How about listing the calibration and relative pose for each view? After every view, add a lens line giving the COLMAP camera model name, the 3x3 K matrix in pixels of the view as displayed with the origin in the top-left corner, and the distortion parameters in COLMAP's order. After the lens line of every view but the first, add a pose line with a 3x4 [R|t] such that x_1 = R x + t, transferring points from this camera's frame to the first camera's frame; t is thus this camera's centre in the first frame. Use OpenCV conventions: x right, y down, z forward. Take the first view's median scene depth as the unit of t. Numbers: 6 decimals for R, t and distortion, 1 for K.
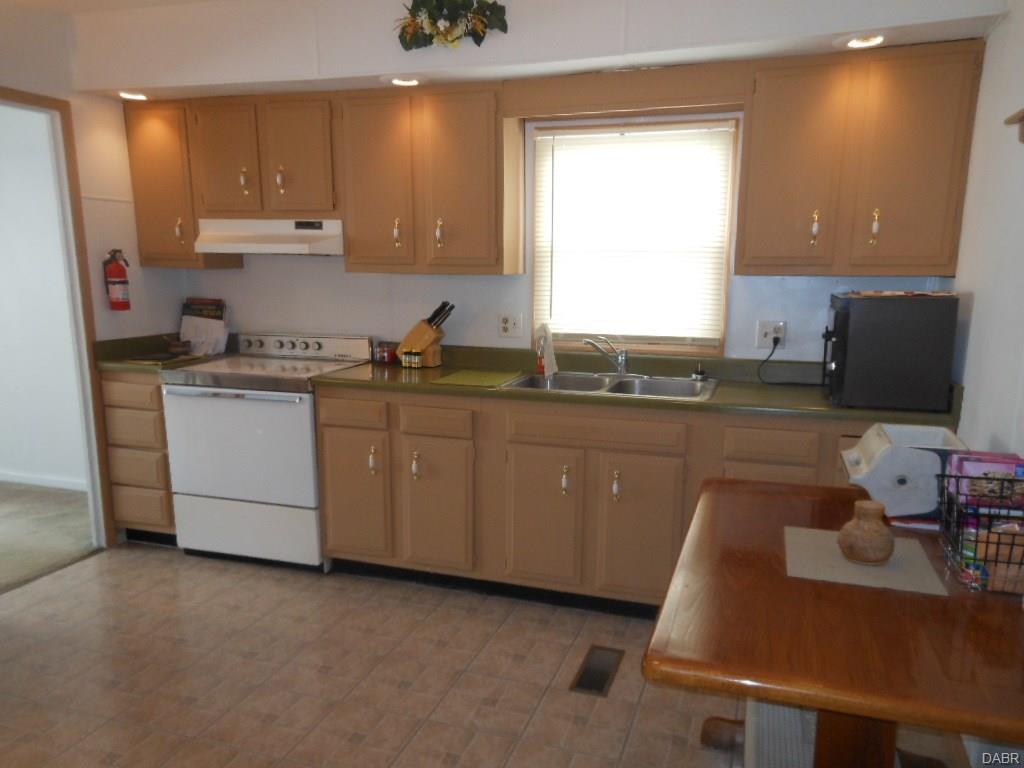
lens RADIAL K [[774.9, 0, 520.8], [0, 774.9, 415.7], [0, 0, 1]] dist [0.031301, 0.008331]
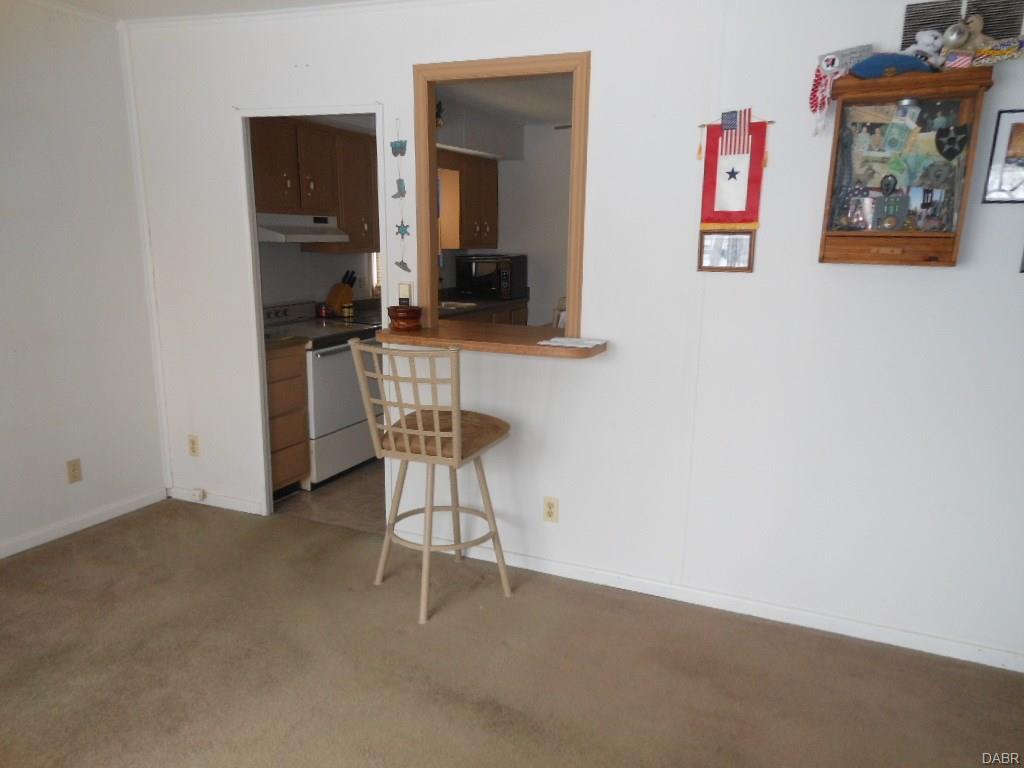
lens RADIAL K [[743.9, 0, 516.4], [0, 743.9, 424.1], [0, 0, 1]] dist [0.004703, -0.000805]
pose [[0.097230, -0.257824, 0.961287, -1.586579], [0.182865, 0.954048, 0.237386, -0.149802], [-0.978318, 0.152704, 0.139909, 0.532441]]
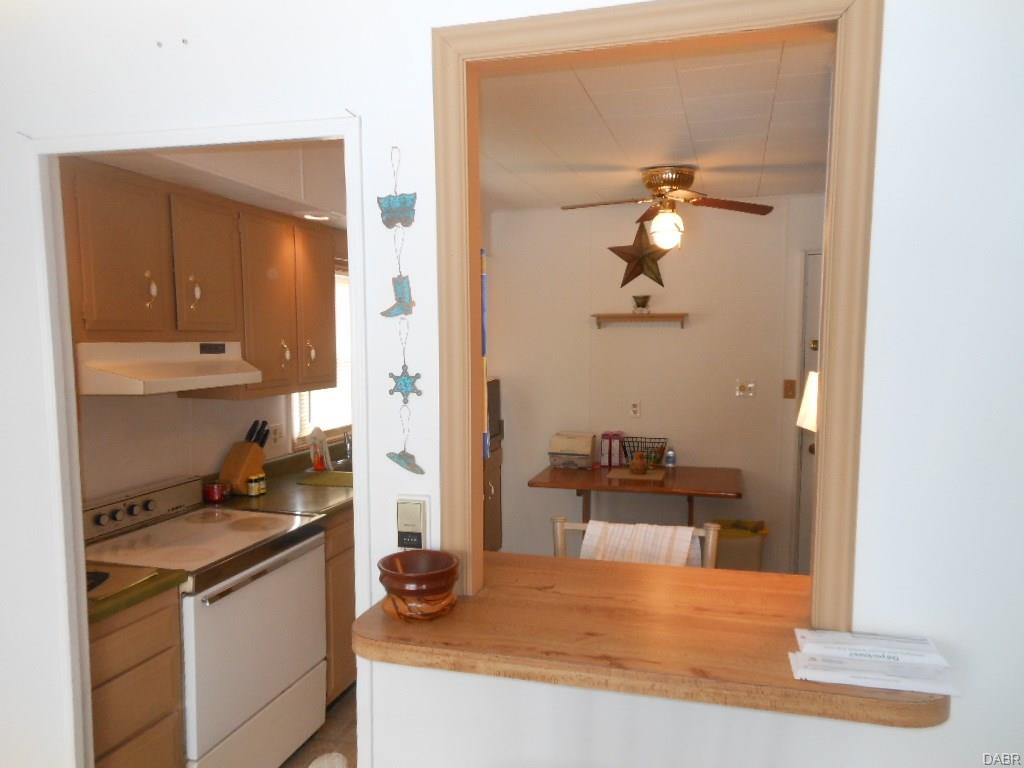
lens RADIAL K [[774.9, 0, 520.8], [0, 774.9, 415.7], [0, 0, 1]] dist [0.031301, 0.008331]
pose [[-0.032822, -0.113226, 0.993027, -1.097565], [0.202571, 0.972187, 0.117545, -0.206054], [-0.978717, 0.205017, -0.008972, 0.703509]]
